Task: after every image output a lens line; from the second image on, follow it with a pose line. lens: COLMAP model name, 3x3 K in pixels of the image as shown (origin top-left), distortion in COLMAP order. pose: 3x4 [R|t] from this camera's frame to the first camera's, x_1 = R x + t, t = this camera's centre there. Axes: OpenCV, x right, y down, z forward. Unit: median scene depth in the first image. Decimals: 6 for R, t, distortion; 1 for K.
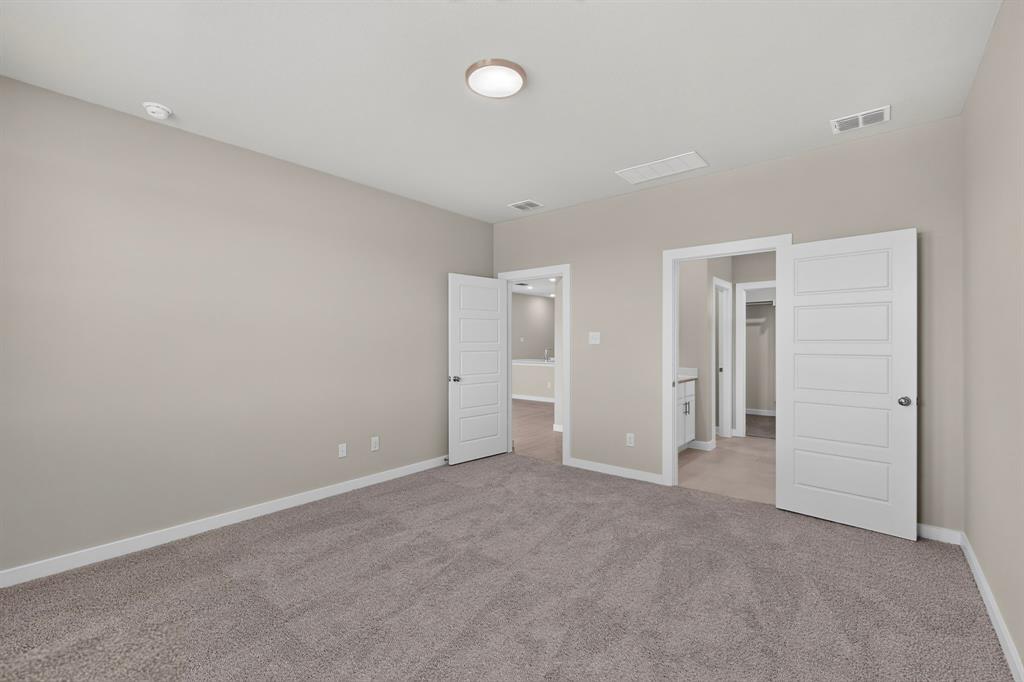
lens RADIAL K [[445.1, 0, 511.4], [0, 445.1, 341.8], [0, 0, 1]] dist [0.009529, -0.000547]
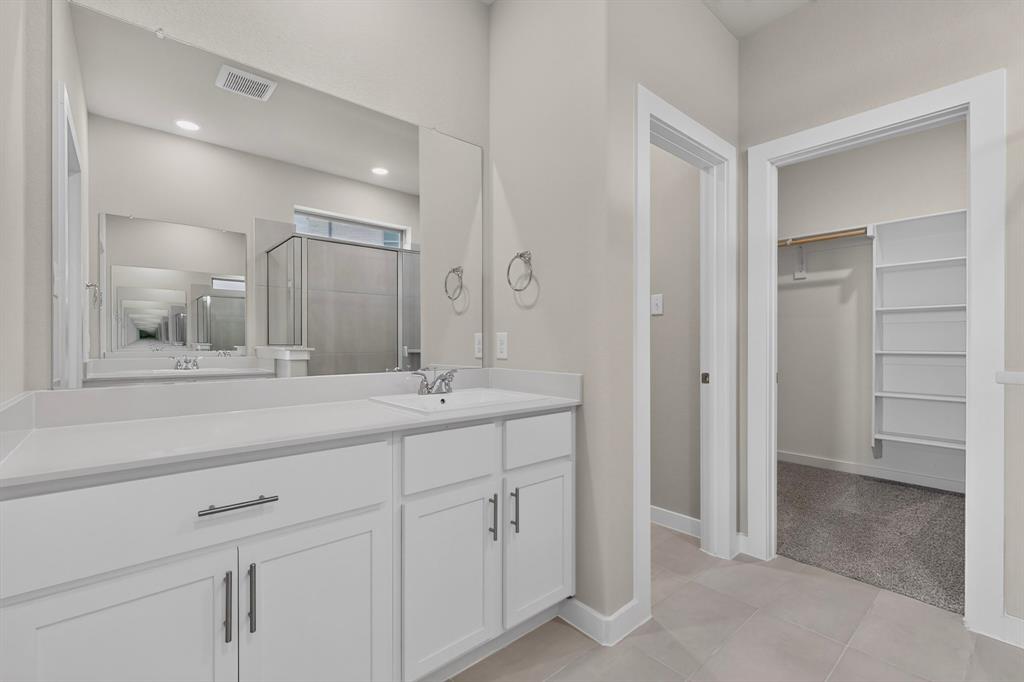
lens RADIAL K [[445.1, 0, 515.0], [0, 445.1, 342.0], [0, 0, 1]] dist [0.009529, -0.000547]
pose [[0.986777, 0.004311, -0.162028, 0.370515], [-0.004347, 0.999991, 0.000133, 0.032882], [0.162027, 0.000573, 0.986786, 0.596832]]
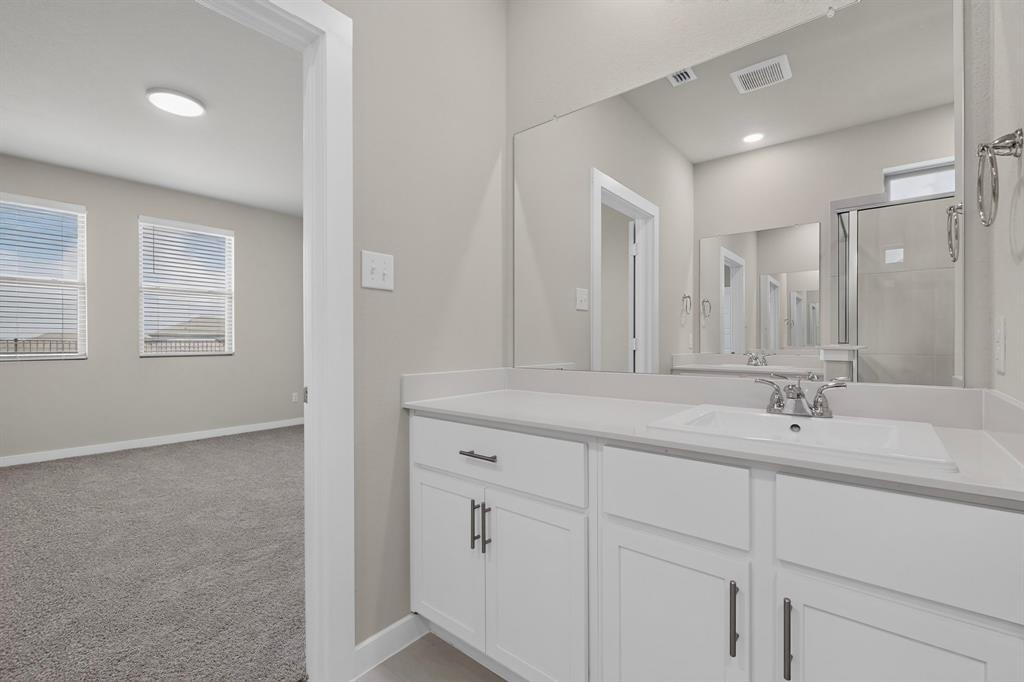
lens RADIAL K [[445.1, 0, 518.9], [0, 445.1, 341.4], [0, 0, 1]] dist [0.009529, -0.000547]
pose [[0.007889, 0.003610, -0.999962, 0.843875], [0.000938, 0.999993, 0.003617, 0.037803], [0.999968, -0.000967, 0.007886, 1.370657]]
